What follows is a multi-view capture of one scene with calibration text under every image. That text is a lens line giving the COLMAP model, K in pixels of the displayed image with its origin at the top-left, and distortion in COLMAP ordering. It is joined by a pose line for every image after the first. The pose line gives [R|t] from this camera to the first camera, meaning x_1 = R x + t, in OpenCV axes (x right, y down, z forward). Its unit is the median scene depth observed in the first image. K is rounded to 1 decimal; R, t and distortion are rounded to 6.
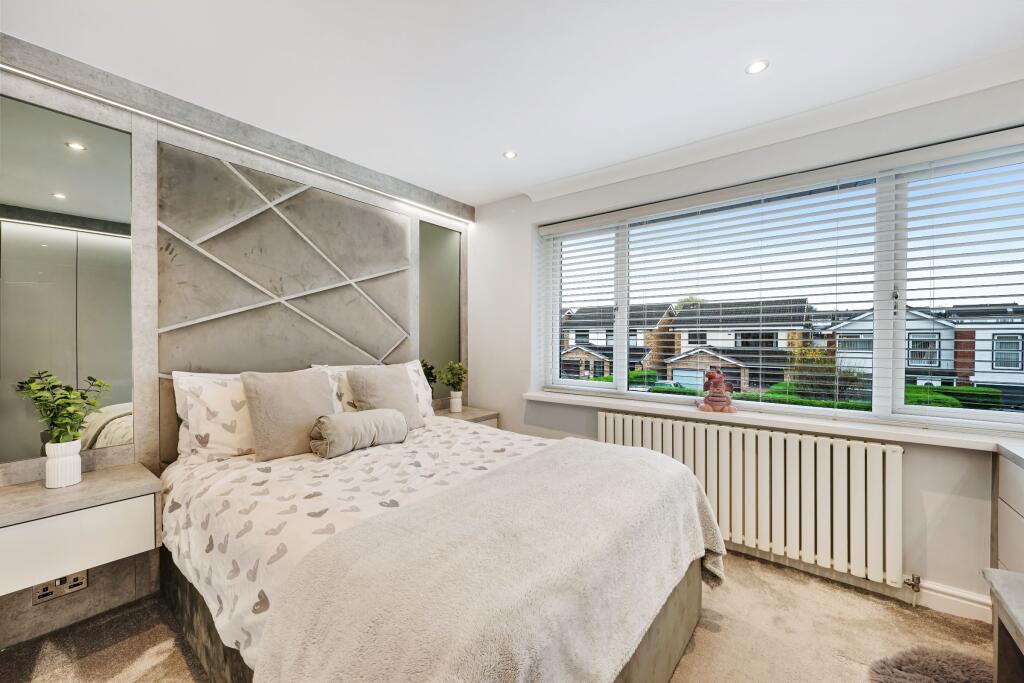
lens RADIAL K [[404.4, 0, 509.2], [0, 404.4, 341.7], [0, 0, 1]] dist [0.000629, 0.000048]
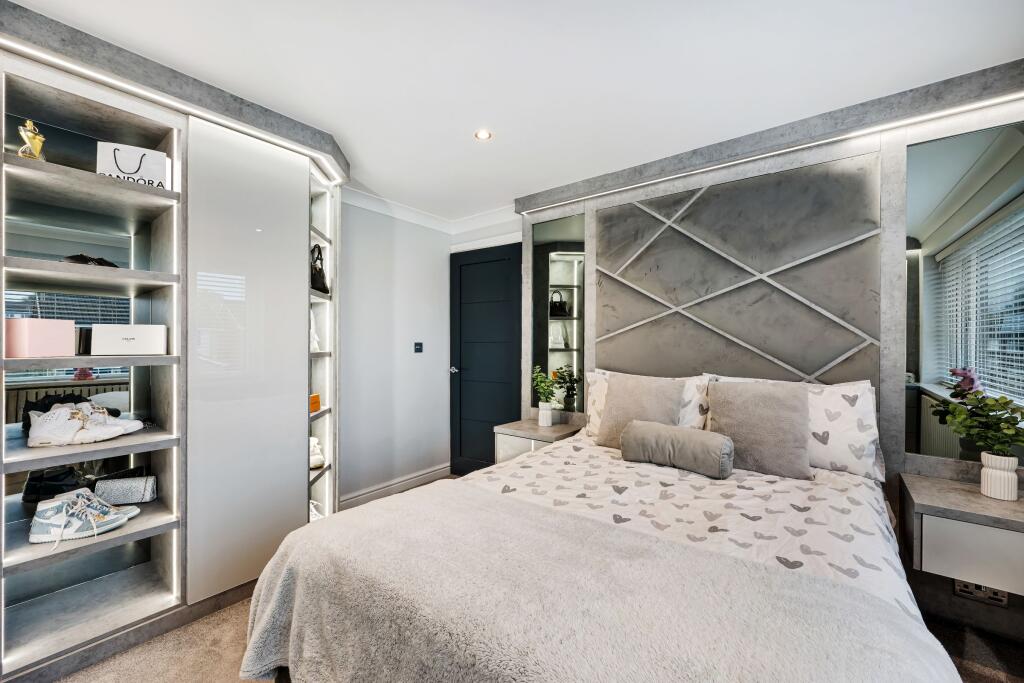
lens RADIAL K [[404.4, 0, 509.2], [0, 404.4, 341.7], [0, 0, 1]] dist [0.000629, 0.000048]
pose [[0.009991, -0.003853, -0.999943, 0.506987], [-0.005815, 0.999975, -0.003911, -0.012080], [0.999933, 0.005854, 0.009968, 0.576331]]
